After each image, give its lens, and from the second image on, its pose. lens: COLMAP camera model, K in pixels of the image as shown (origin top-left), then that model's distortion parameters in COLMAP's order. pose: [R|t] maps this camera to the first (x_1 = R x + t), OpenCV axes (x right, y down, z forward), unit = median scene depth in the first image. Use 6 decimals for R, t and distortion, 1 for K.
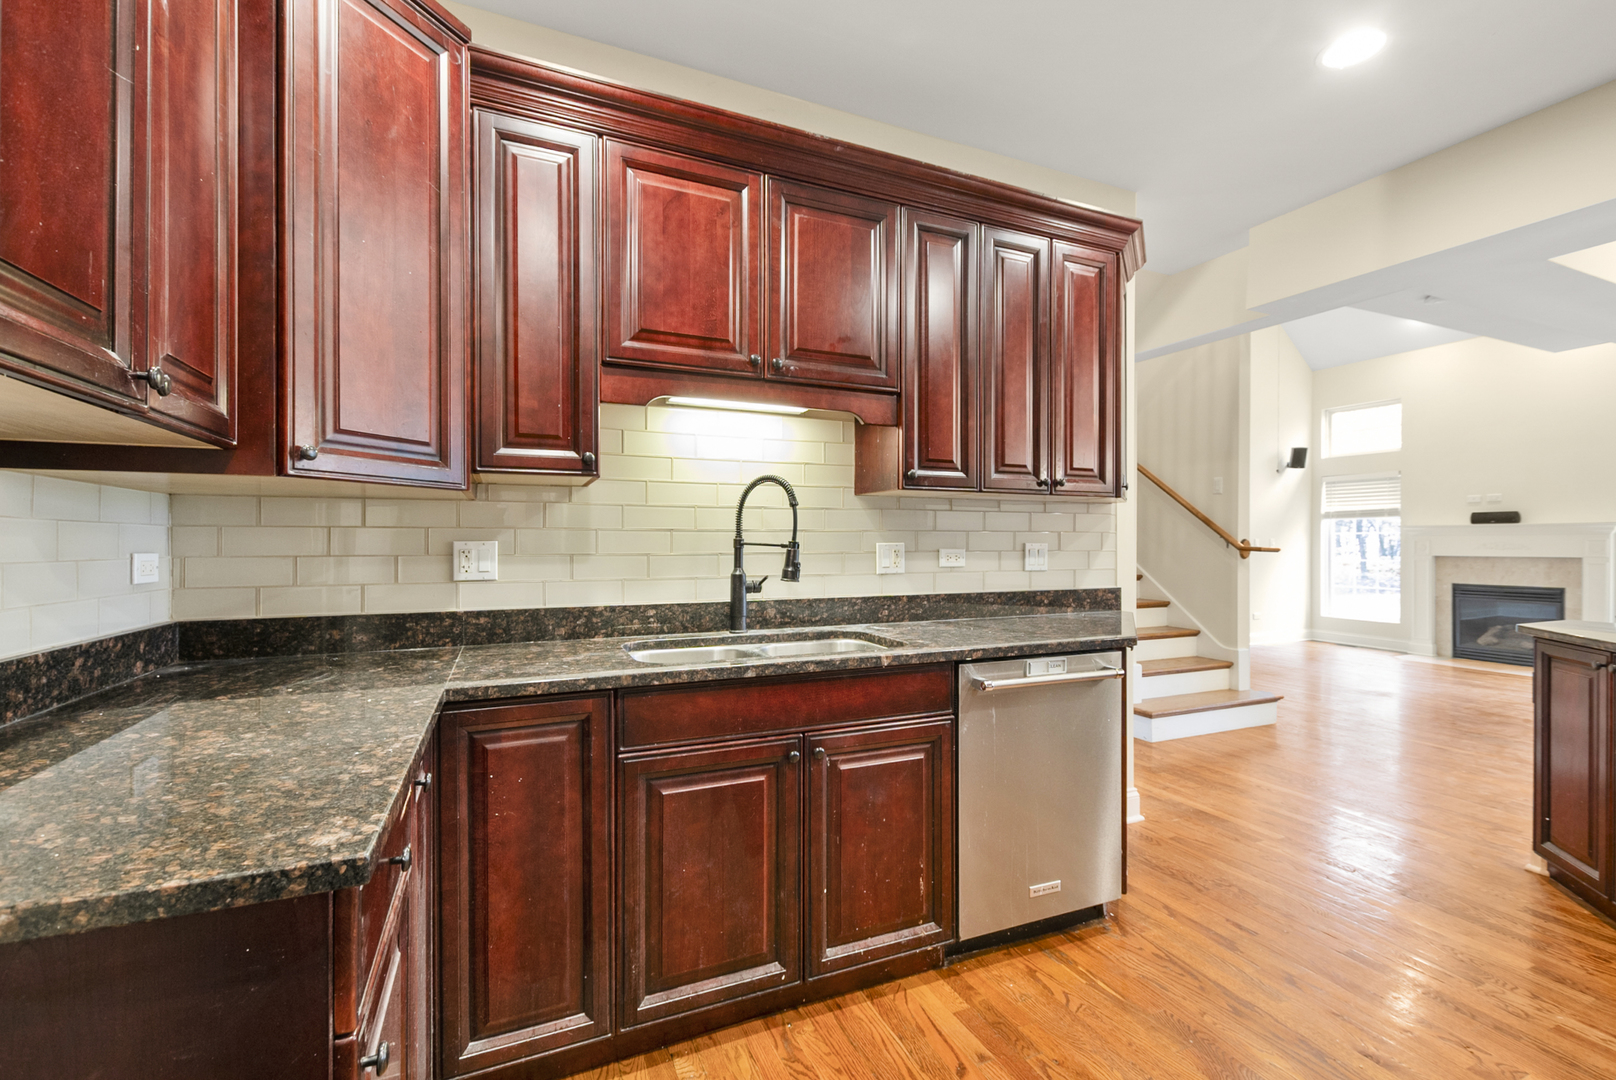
lens RADIAL K [[708.4, 0, 821.9], [0, 708.4, 541.9], [0, 0, 1]] dist [0.016057, -0.000012]
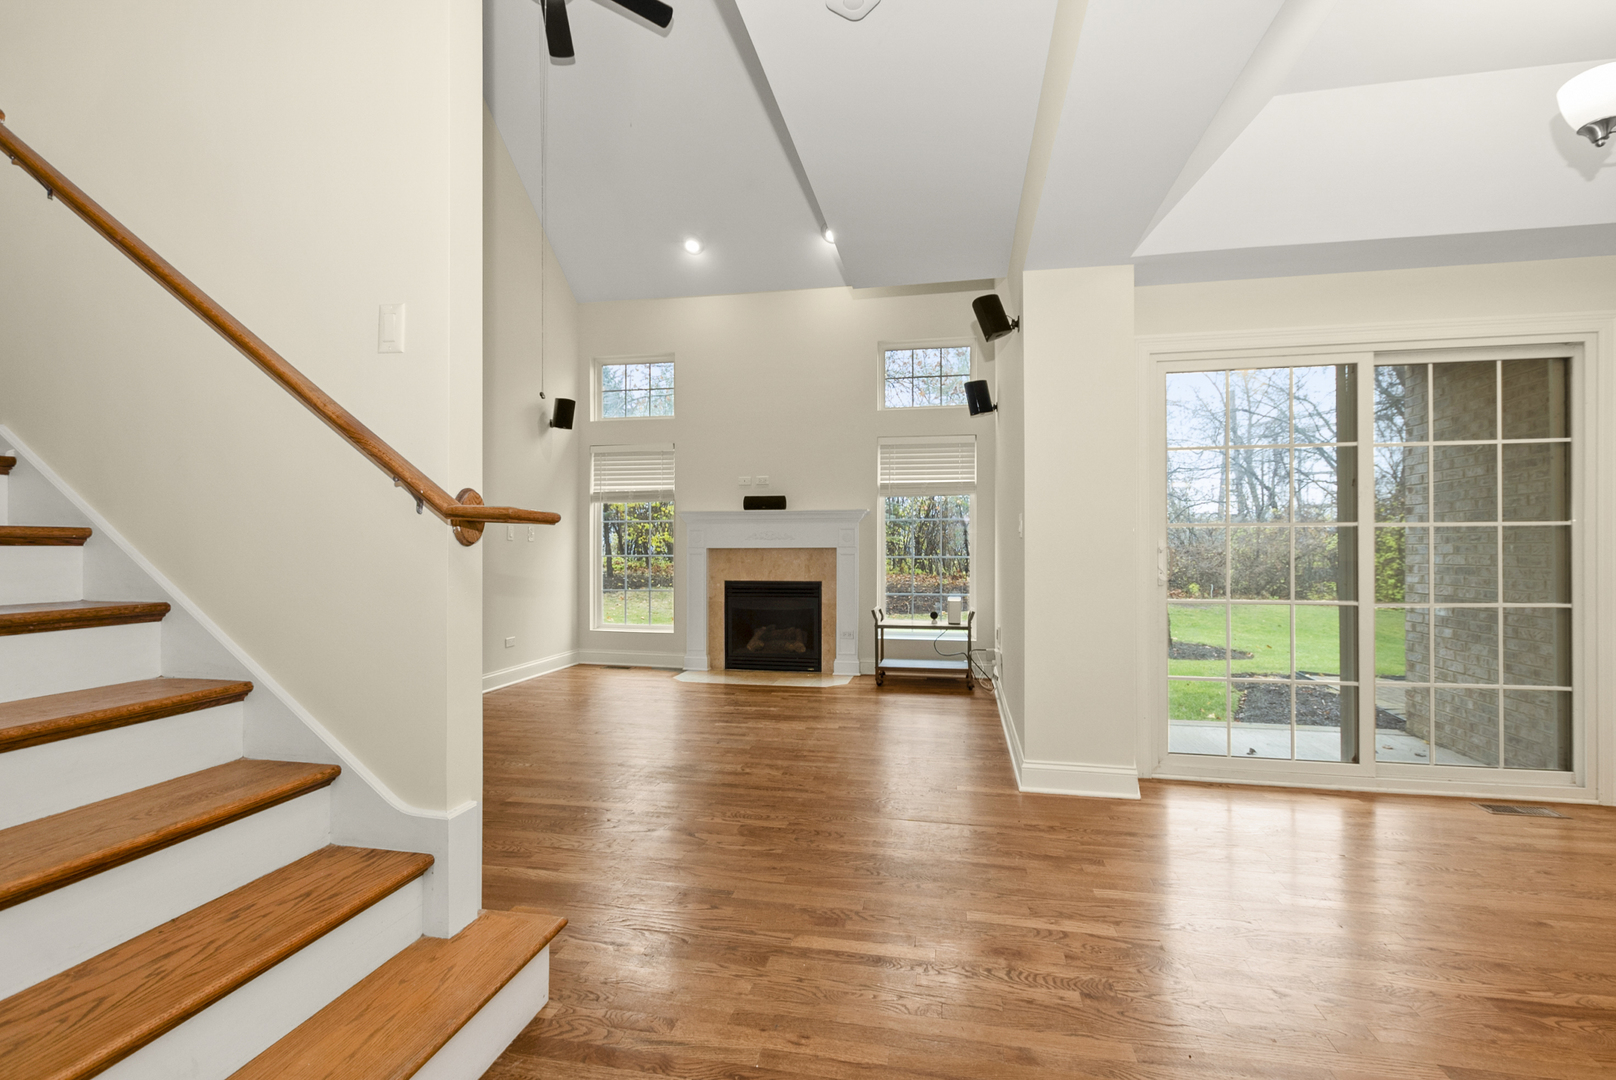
lens RADIAL K [[708.4, 0, 821.9], [0, 708.4, 541.9], [0, 0, 1]] dist [0.016057, -0.000012]
pose [[0.576256, 0.001500, 0.817268, 0.263782], [0.000622, 0.999997, -0.002274, 0.014145], [-0.817269, 0.001819, 0.576253, 0.424973]]
